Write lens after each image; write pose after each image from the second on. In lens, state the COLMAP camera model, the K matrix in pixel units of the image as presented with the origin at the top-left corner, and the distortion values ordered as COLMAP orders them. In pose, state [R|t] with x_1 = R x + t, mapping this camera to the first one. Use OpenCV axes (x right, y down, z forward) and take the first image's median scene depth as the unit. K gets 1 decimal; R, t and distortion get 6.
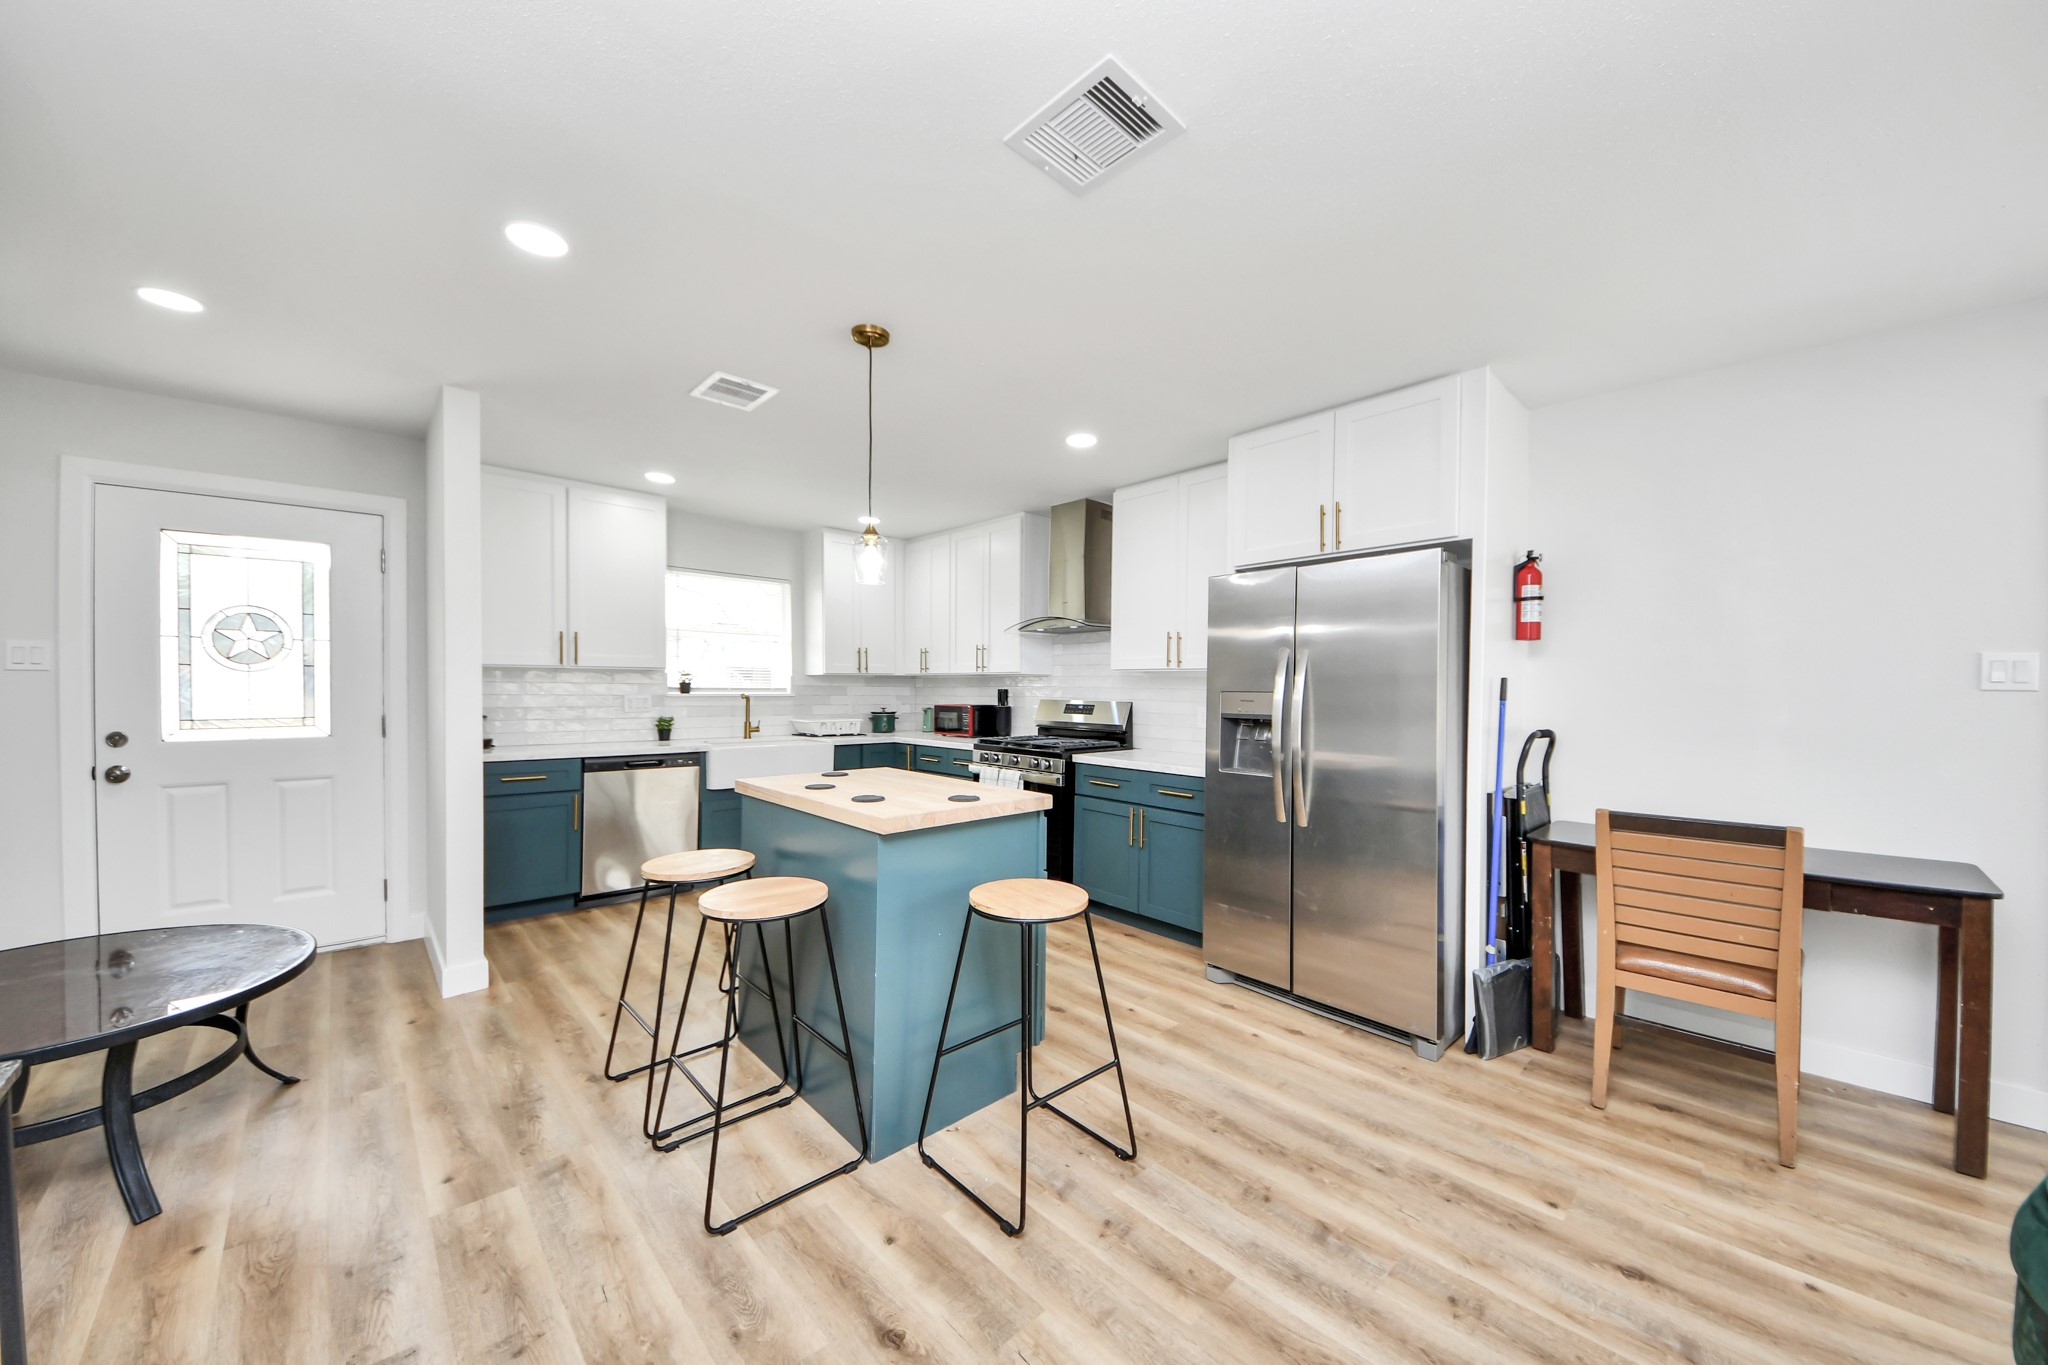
lens RADIAL K [[727.3, 0, 1006.3], [0, 727.3, 695.8], [0, 0, 1]] dist [-0.001827, -0.000287]
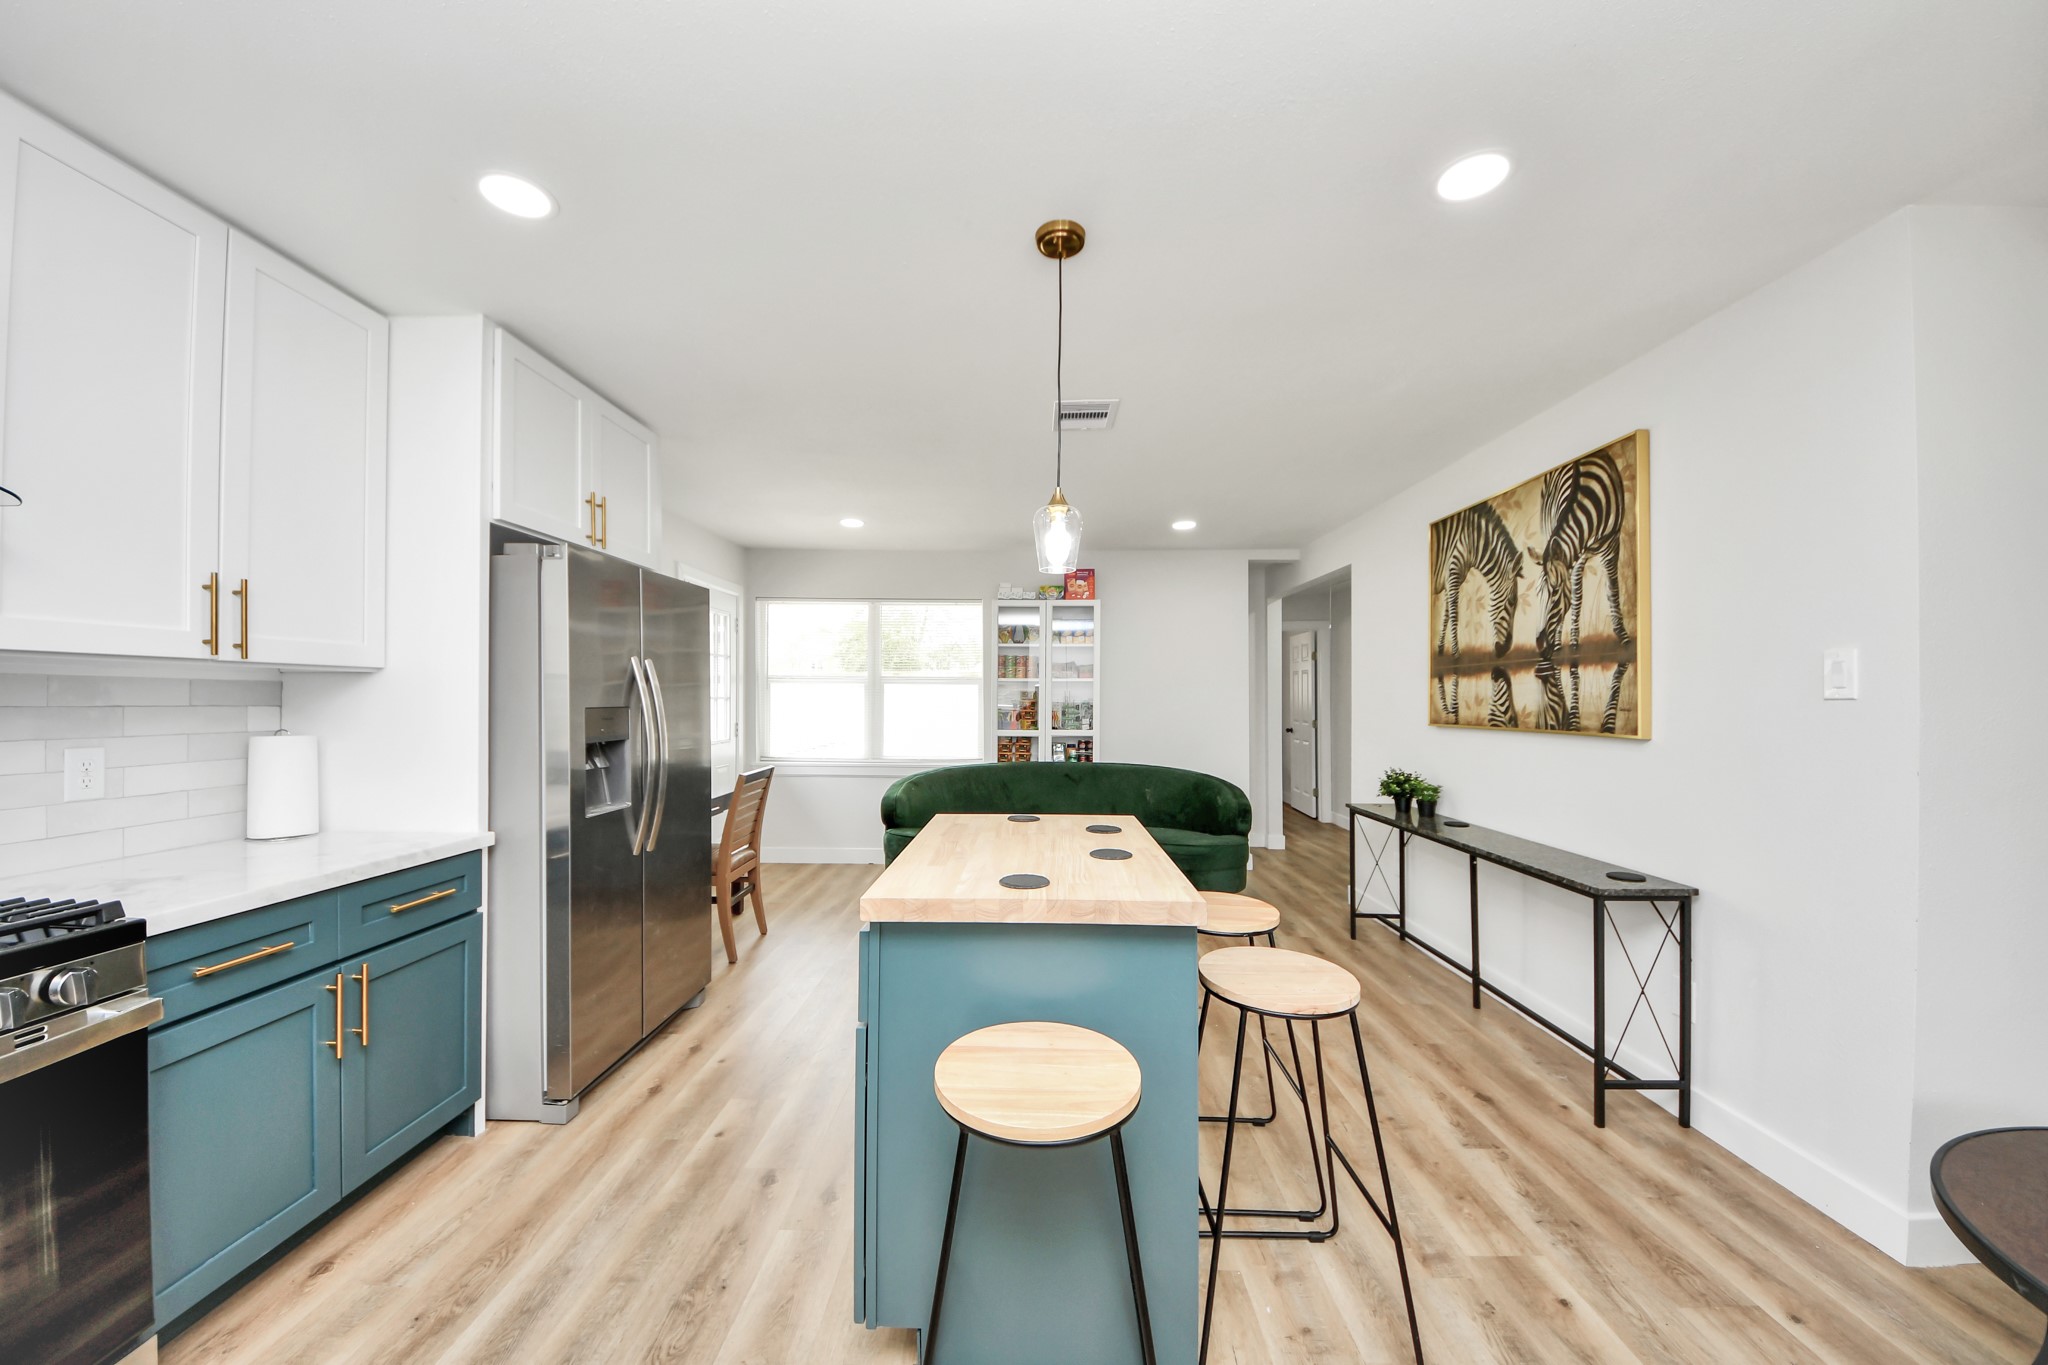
lens RADIAL K [[727.3, 0, 1016.7], [0, 727.3, 689.3], [0, 0, 1]] dist [-0.001827, -0.000287]
pose [[-0.706806, -0.002021, 0.707405, -0.570914], [0.001553, 0.999989, 0.004408, -0.033498], [-0.707406, 0.004214, -0.706795, 1.278212]]
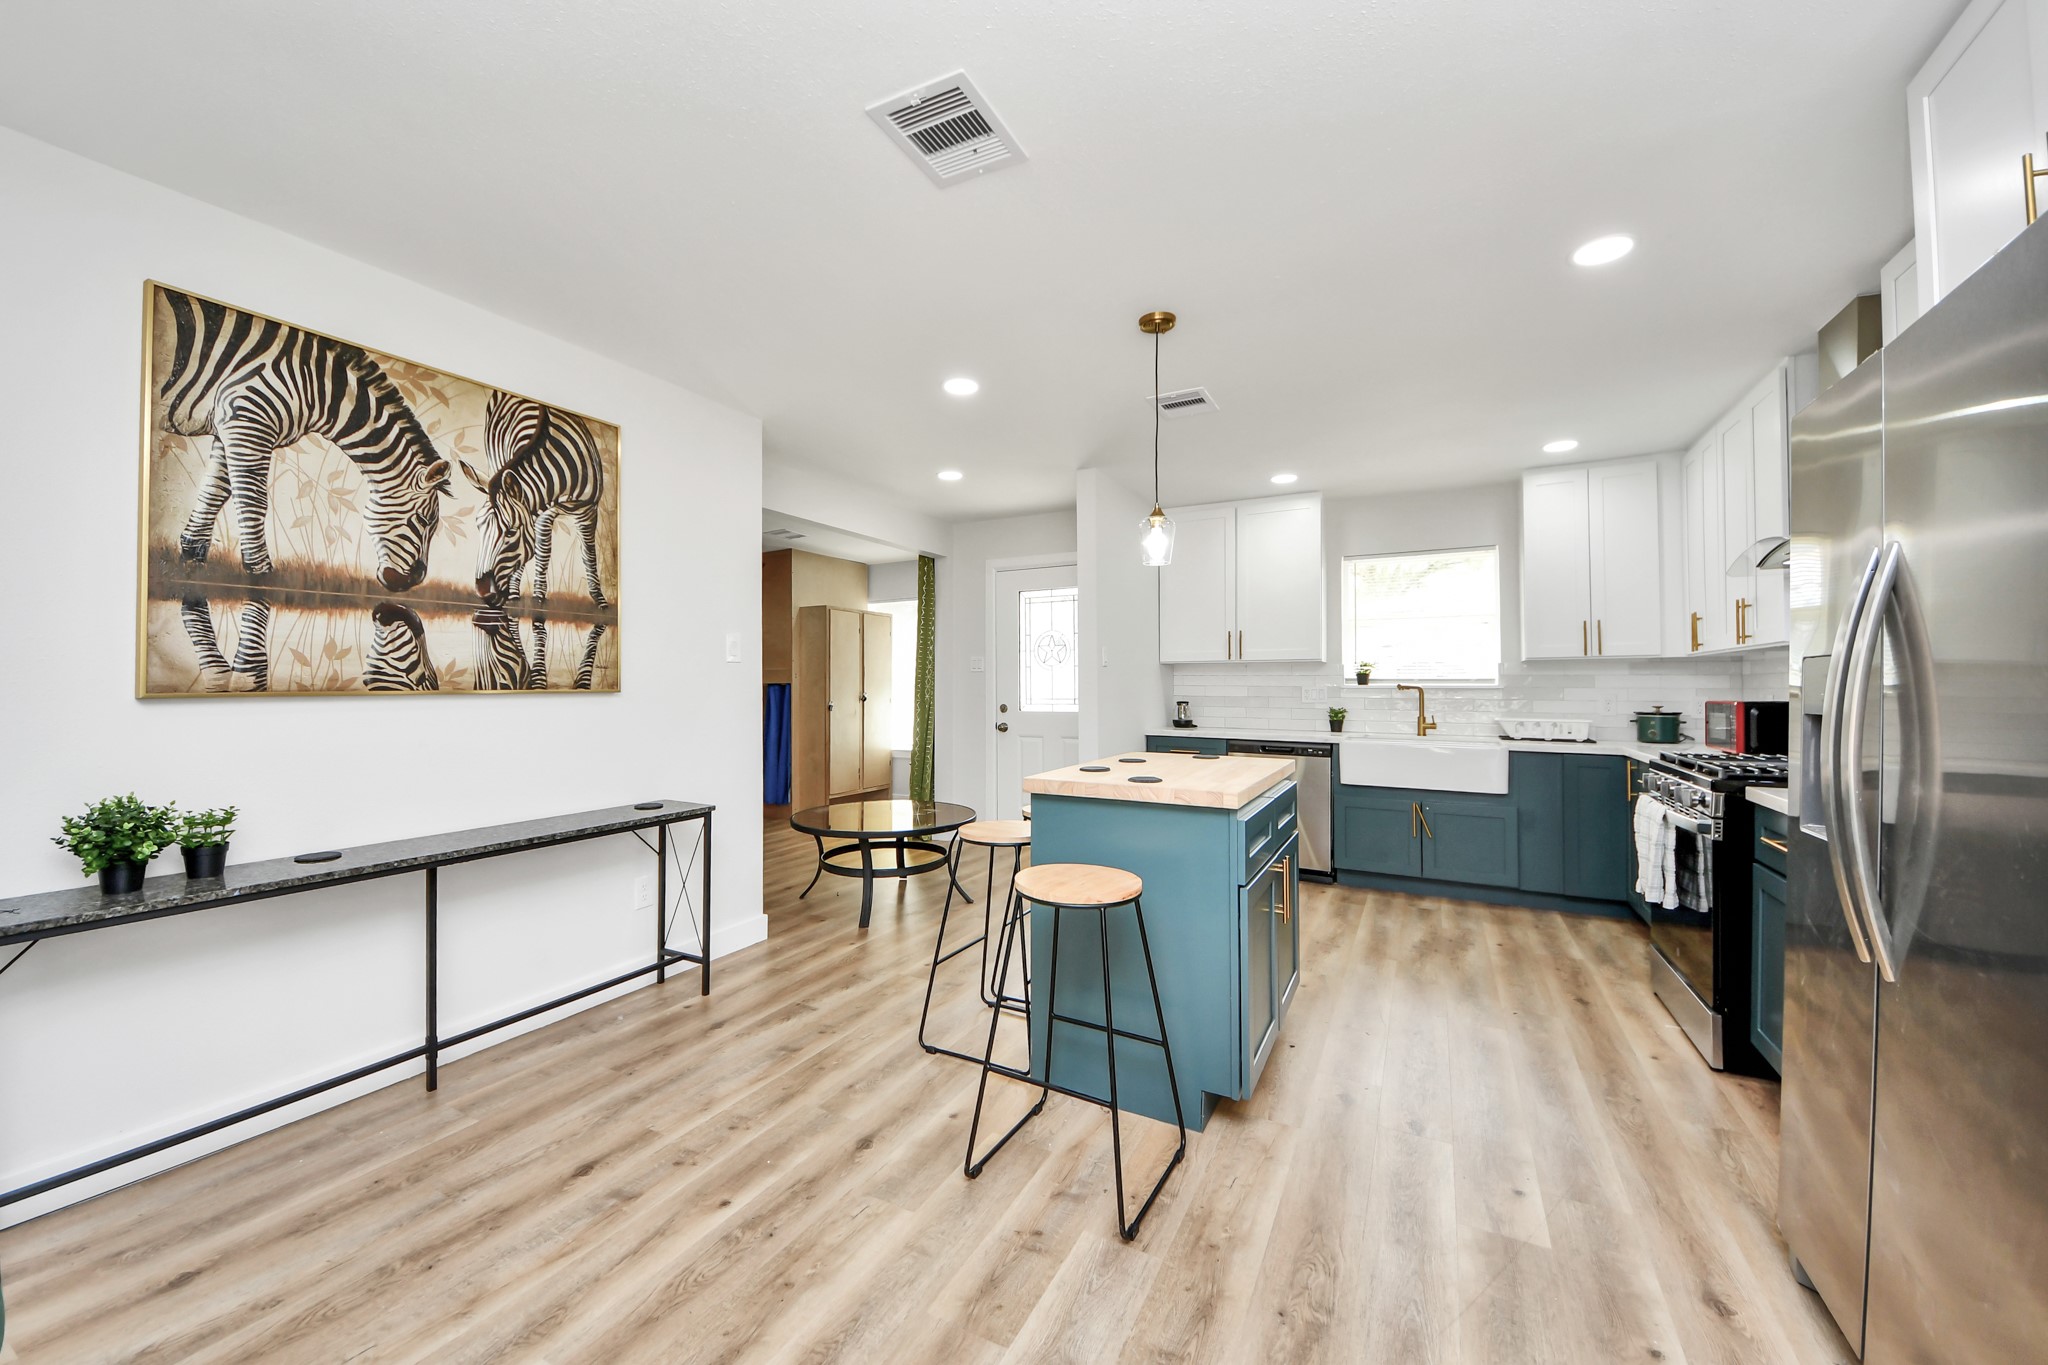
lens RADIAL K [[784.9, 0, 1026.2], [0, 784.9, 678.5], [0, 0, 1]] dist [0.001201, -0.000289]
pose [[0.330306, -0.017026, -0.943720, 0.641320], [-0.010315, 0.999712, -0.021647, 0.025217], [0.943817, 0.016885, 0.330036, 0.380258]]
